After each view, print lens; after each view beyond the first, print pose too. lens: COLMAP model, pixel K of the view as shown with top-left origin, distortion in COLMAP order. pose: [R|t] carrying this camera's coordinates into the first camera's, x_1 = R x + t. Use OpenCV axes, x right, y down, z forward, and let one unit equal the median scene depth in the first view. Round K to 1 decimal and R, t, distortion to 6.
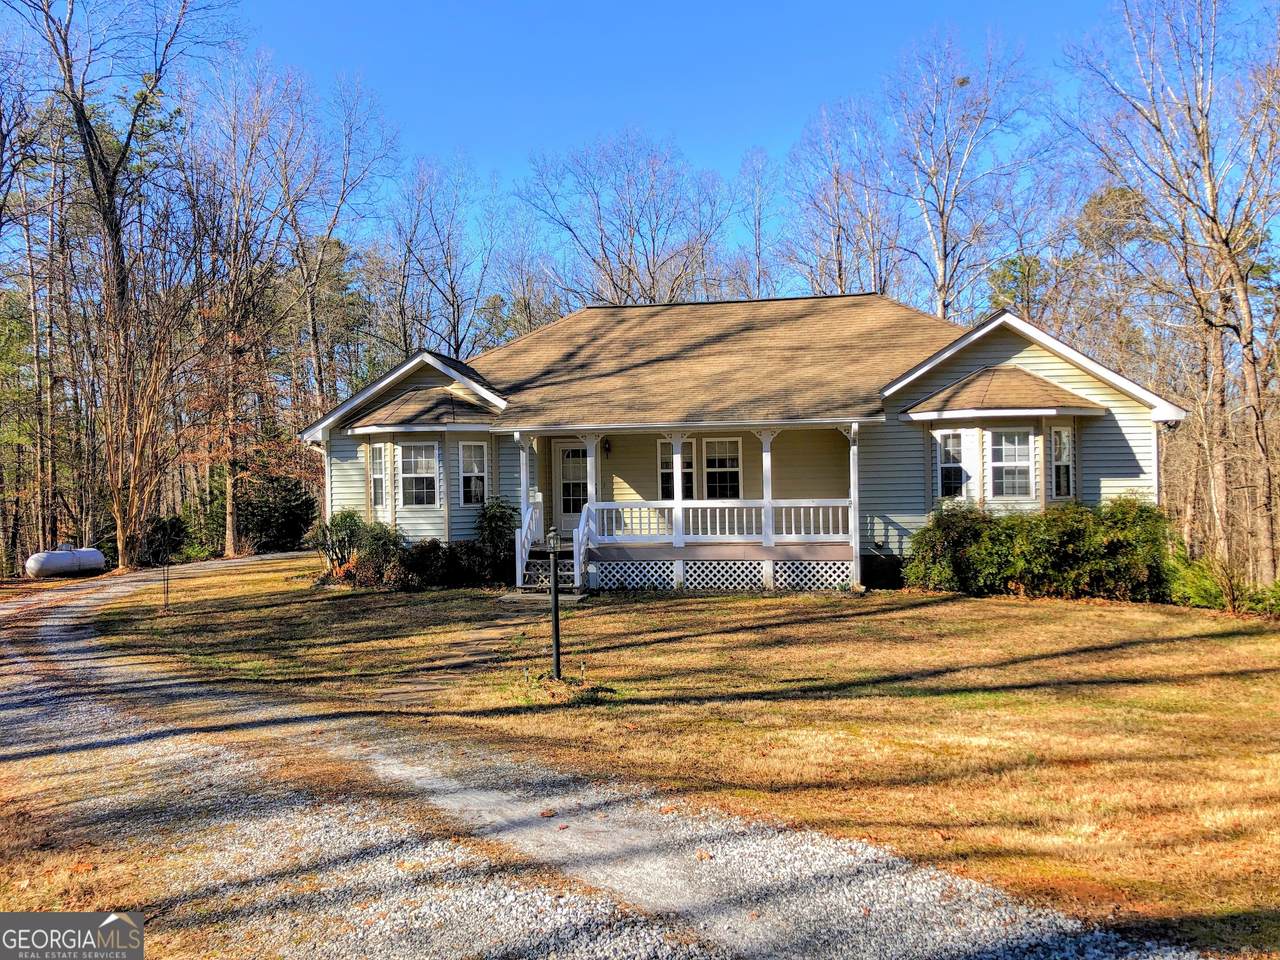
lens RADIAL K [[1036.2, 0, 640.0], [0, 1036.2, 480.0], [0, 0, 1]] dist [-0.003820, -0.004348]
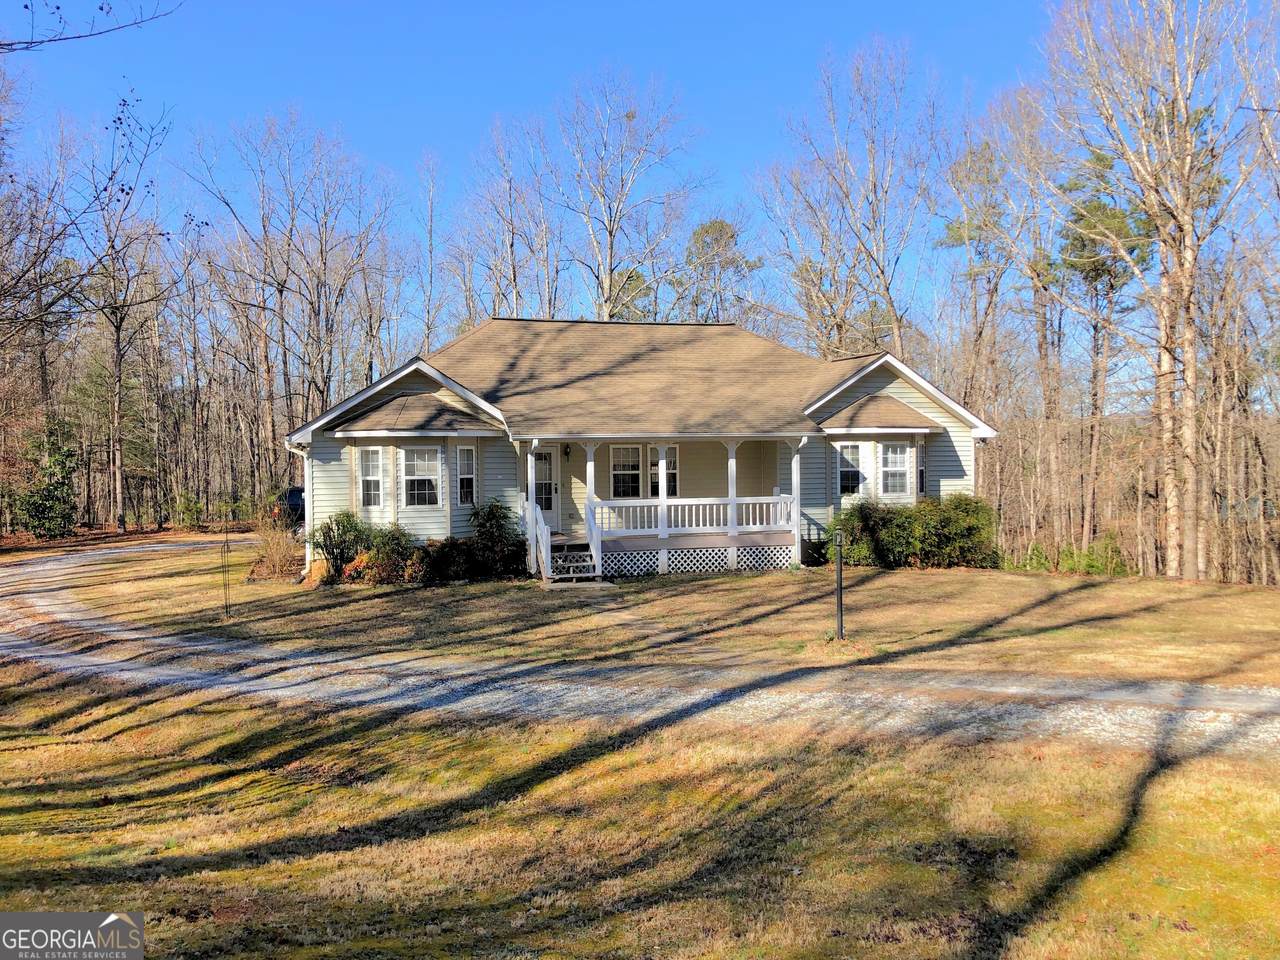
lens RADIAL K [[1049.7, 0, 640.0], [0, 1049.7, 480.0], [0, 0, 1]] dist [0.001959, 0.000882]
pose [[0.900517, -0.002893, 0.434812, -0.508470], [-0.001114, 0.999959, 0.008961, -0.012397], [-0.434820, -0.008554, 0.900477, -0.066516]]
